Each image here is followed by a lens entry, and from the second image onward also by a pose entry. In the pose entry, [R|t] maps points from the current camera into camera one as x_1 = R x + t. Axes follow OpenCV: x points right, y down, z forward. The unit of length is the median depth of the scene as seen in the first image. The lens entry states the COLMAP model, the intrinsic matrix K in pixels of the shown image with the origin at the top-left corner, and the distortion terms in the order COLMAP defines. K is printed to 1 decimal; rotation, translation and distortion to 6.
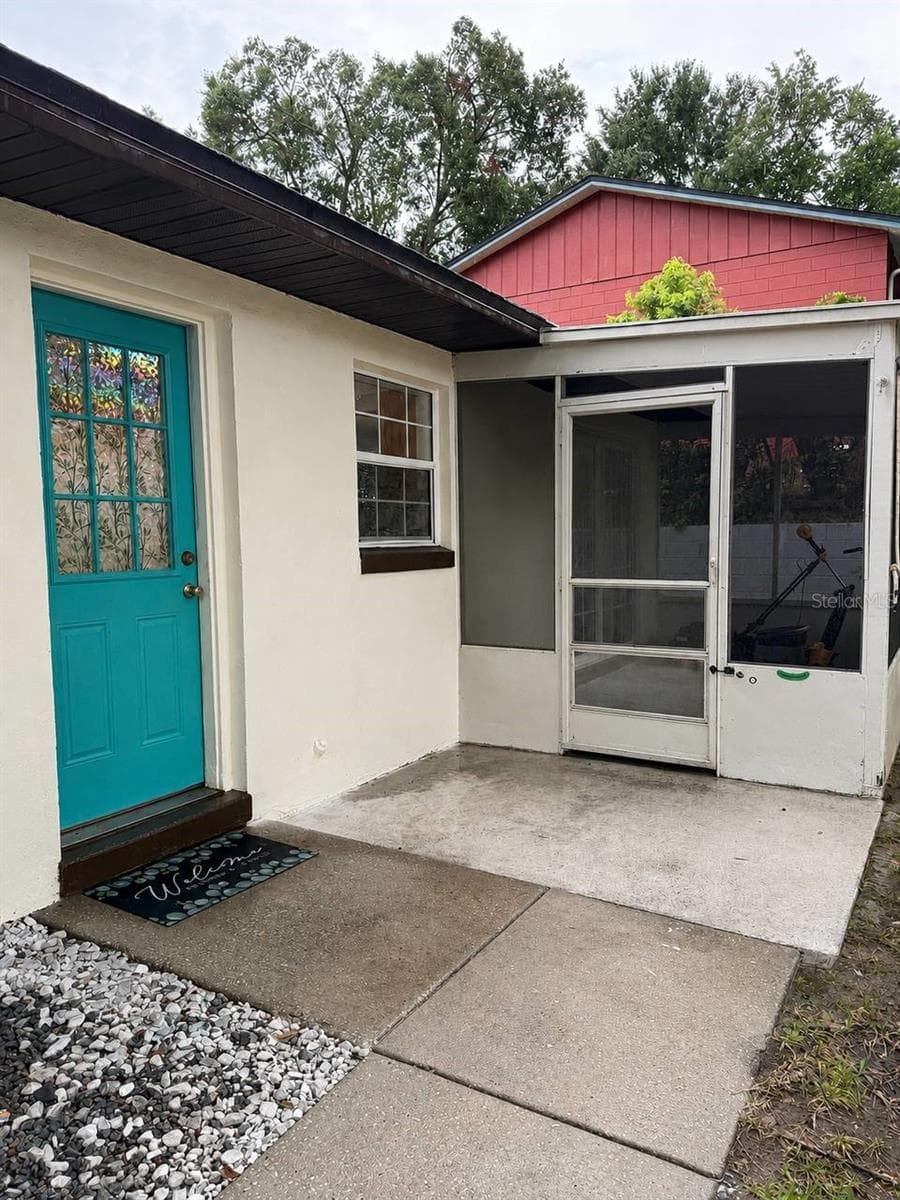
lens RADIAL K [[856.7, 0, 455.1], [0, 856.7, 600.6], [0, 0, 1]] dist [0.093517, -0.005252]
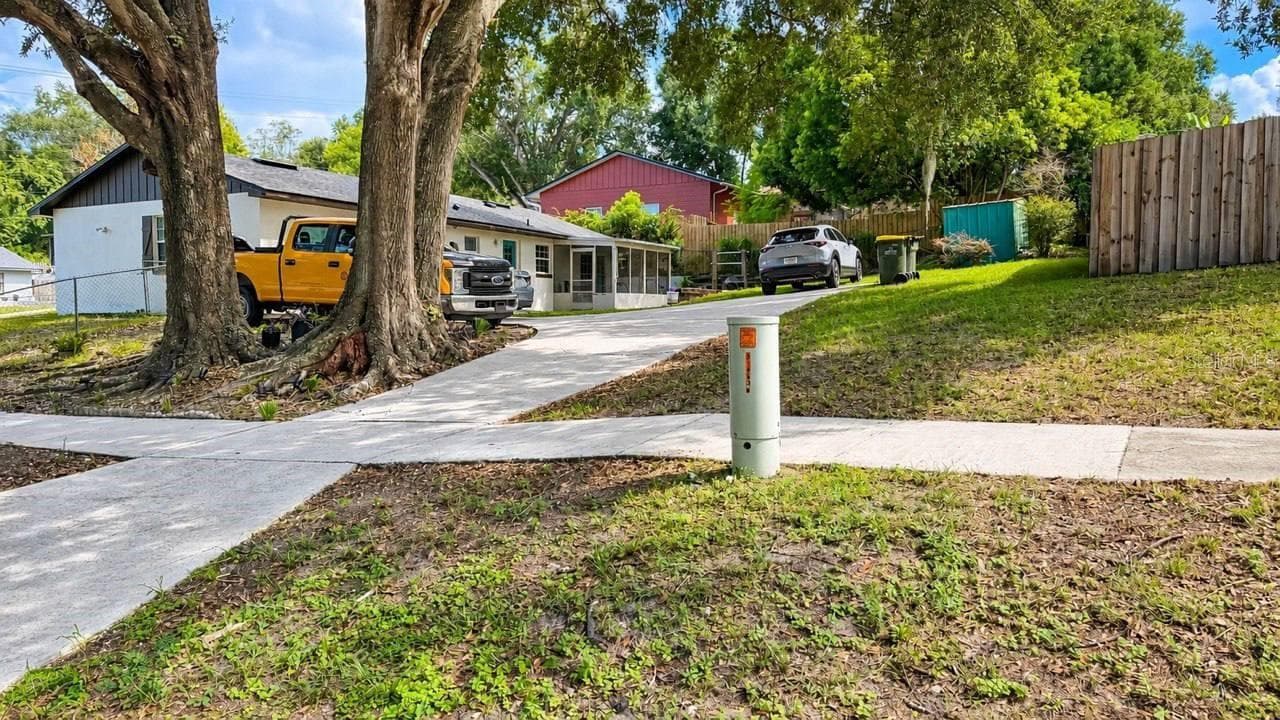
lens RADIAL K [[969.4, 0, 644.2], [0, 969.4, 365.7], [0, 0, 1]] dist [0.008653, -0.001059]
pose [[0.999027, 0.020199, 0.039215, 0.380814], [-0.019190, 0.999479, -0.025949, 0.723015], [-0.039719, 0.025171, 0.998894, -5.601366]]
